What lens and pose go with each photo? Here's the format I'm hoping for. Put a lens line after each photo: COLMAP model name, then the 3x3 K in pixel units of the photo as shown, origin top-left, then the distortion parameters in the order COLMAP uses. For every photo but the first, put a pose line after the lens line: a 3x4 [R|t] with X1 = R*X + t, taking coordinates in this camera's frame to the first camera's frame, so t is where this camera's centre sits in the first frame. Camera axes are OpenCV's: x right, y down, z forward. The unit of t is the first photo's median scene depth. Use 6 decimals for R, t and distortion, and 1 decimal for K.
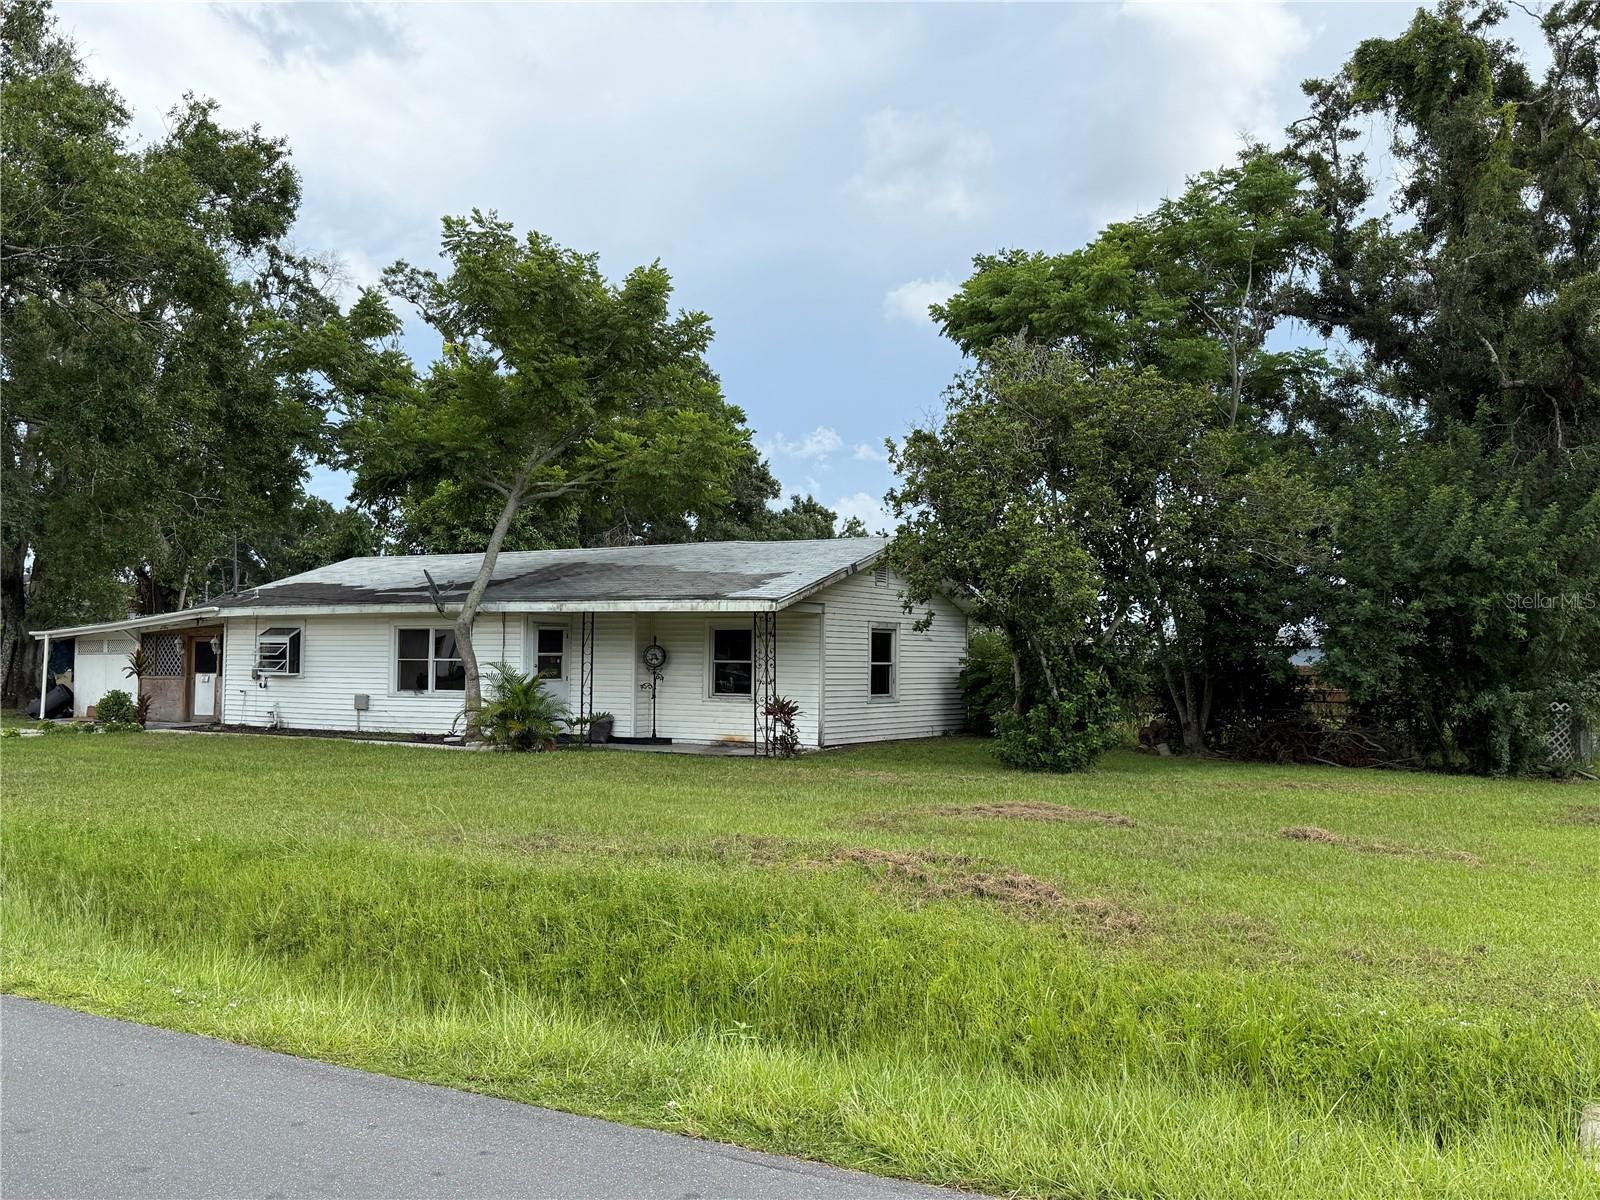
lens RADIAL K [[1402.7, 0, 840.1], [0, 1402.7, 564.8], [0, 0, 1]] dist [0.047214, -0.097699]
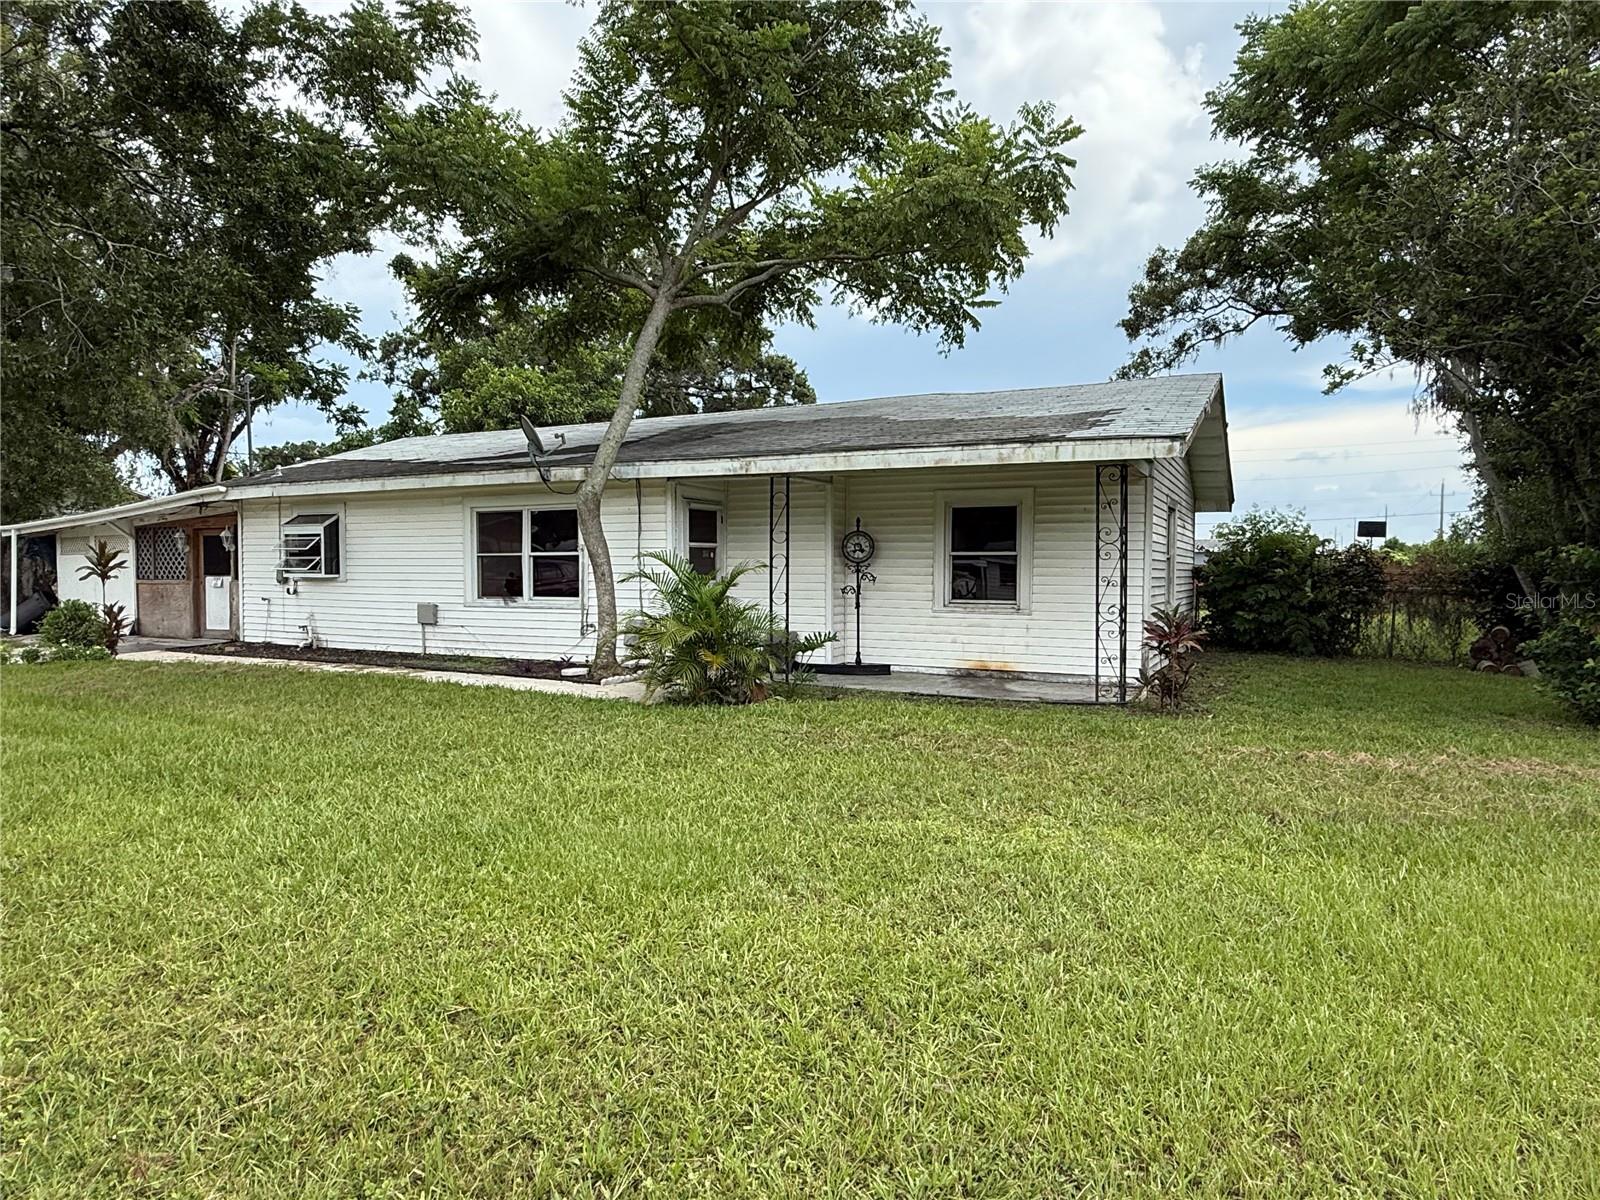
lens RADIAL K [[958.7, 0, 798.4], [0, 958.7, 597.5], [0, 0, 1]] dist [-0.001591, 0.008559]
pose [[0.998115, -0.005551, 0.061115, -0.188764], [-0.000120, 0.995722, 0.092398, 0.045742], [-0.061366, -0.092231, 0.993845, 0.525461]]
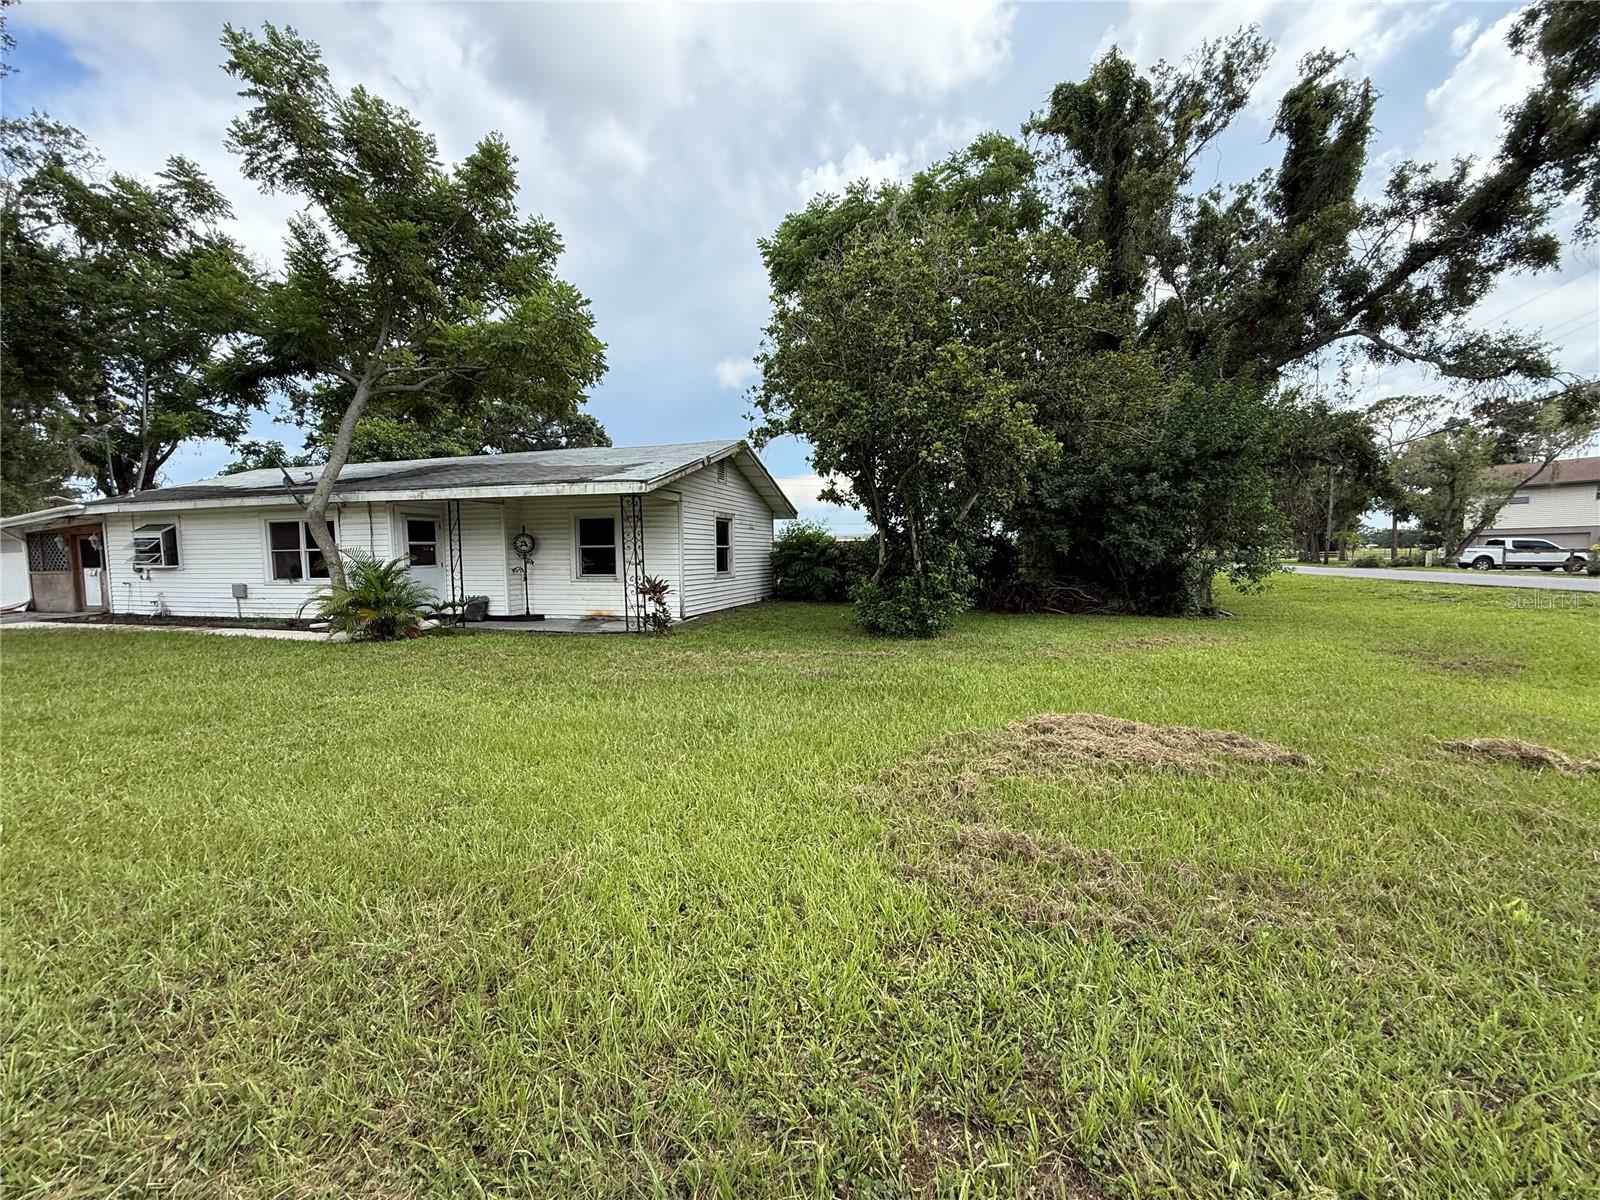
lens RADIAL K [[637.5, 0, 796.1], [0, 637.5, 598.2], [0, 0, 1]] dist [-0.000553, 0.000299]
pose [[0.968563, -0.035390, 0.246240, -0.047747], [0.002443, 0.991135, 0.132837, 0.040824], [-0.248758, -0.128059, 0.960063, 0.443455]]
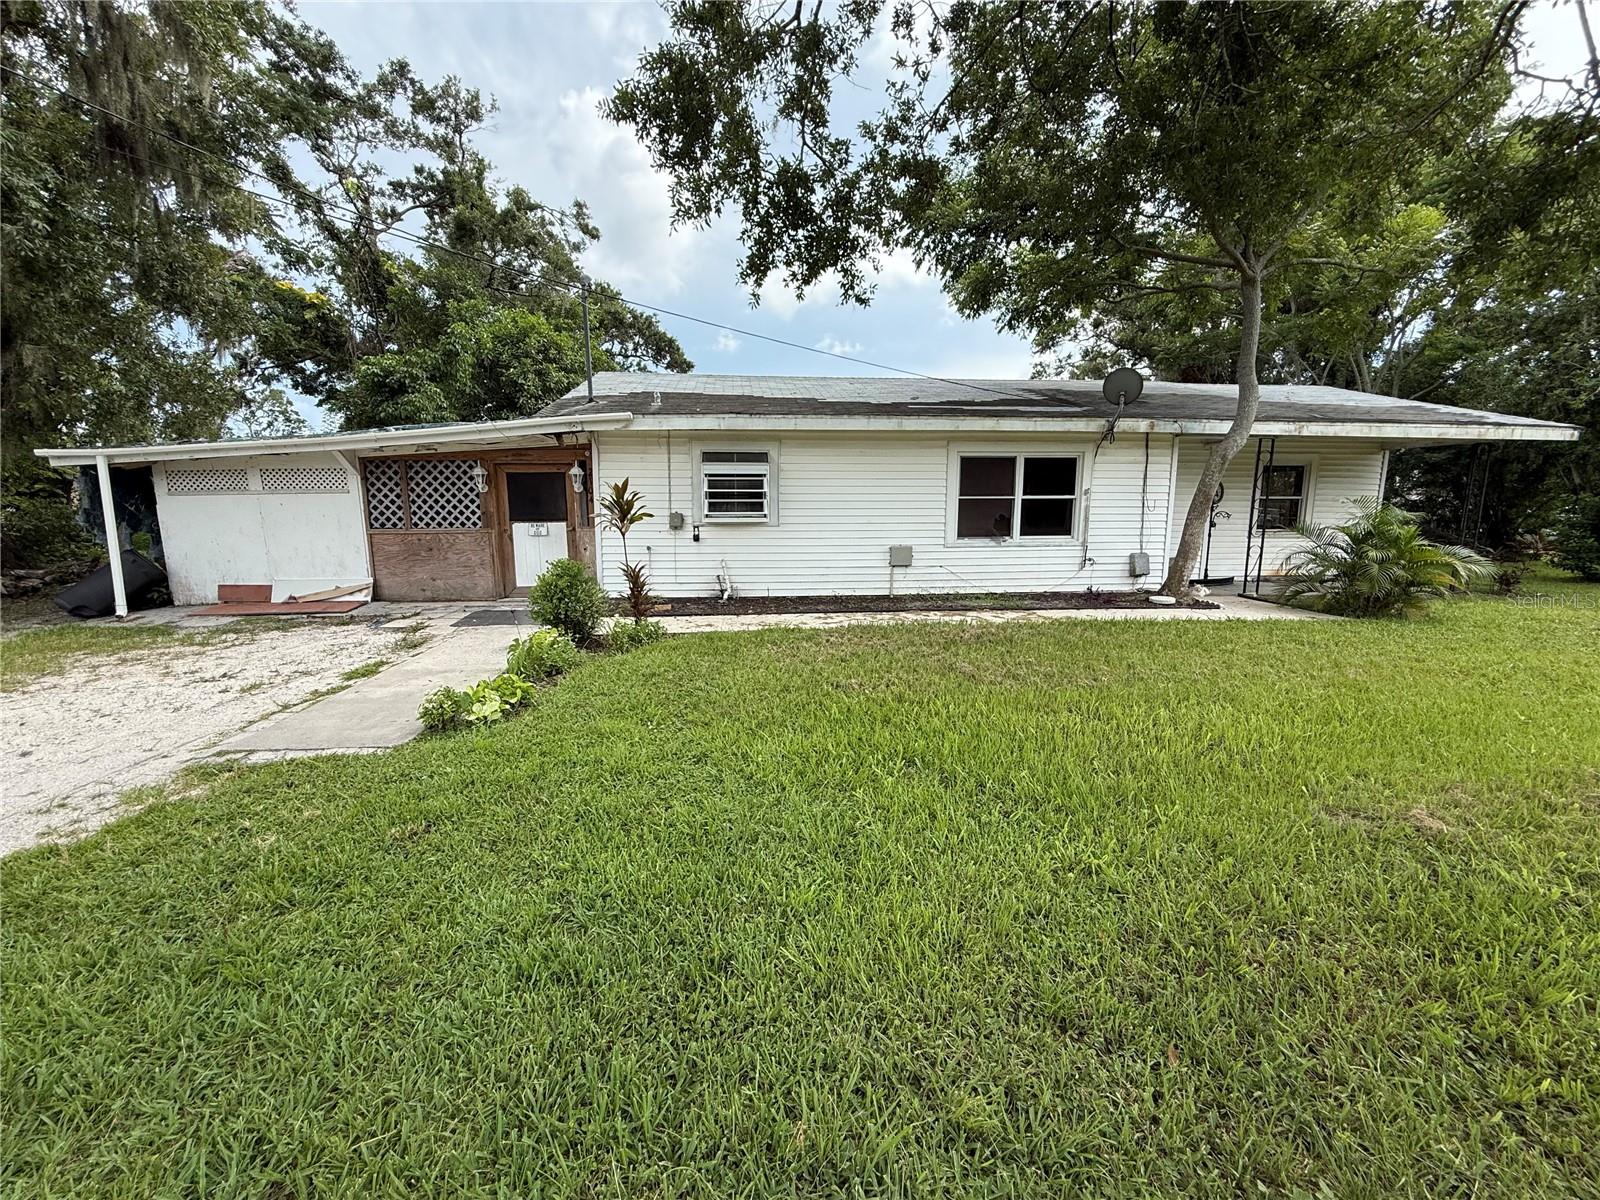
lens RADIAL K [[637.5, 0, 801.2], [0, 637.5, 599.9], [0, 0, 1]] dist [-0.000553, 0.000299]
pose [[0.809449, -0.096273, 0.579244, -0.608600], [-0.029911, 0.978427, 0.204418, 0.055923], [-0.586428, -0.182791, 0.789107, 0.802746]]
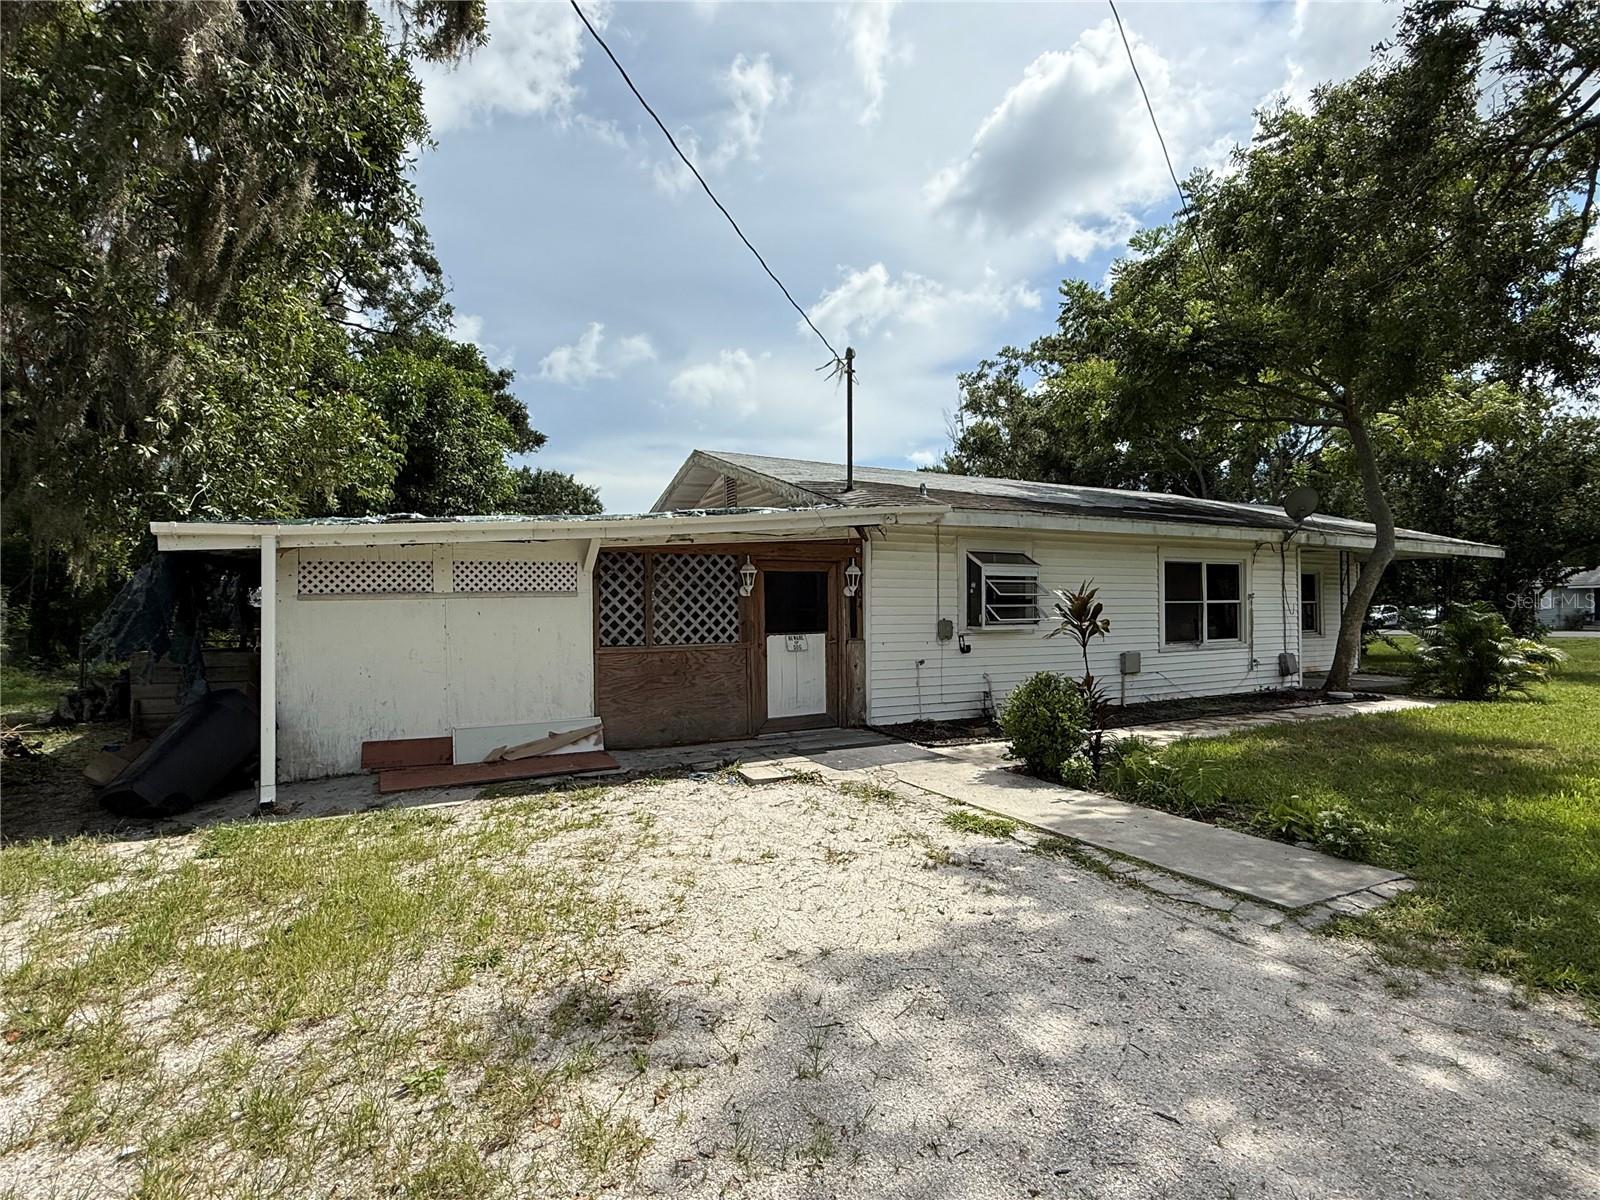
lens RADIAL K [[788.3, 0, 803.0], [0, 788.3, 596.9], [0, 0, 1]] dist [-0.000273, 0.000510]
pose [[0.517541, 0.001000, 0.855658, -0.801407], [-0.044978, 0.998649, 0.026037, 0.064889], [-0.854475, -0.051962, 0.516887, 0.987773]]
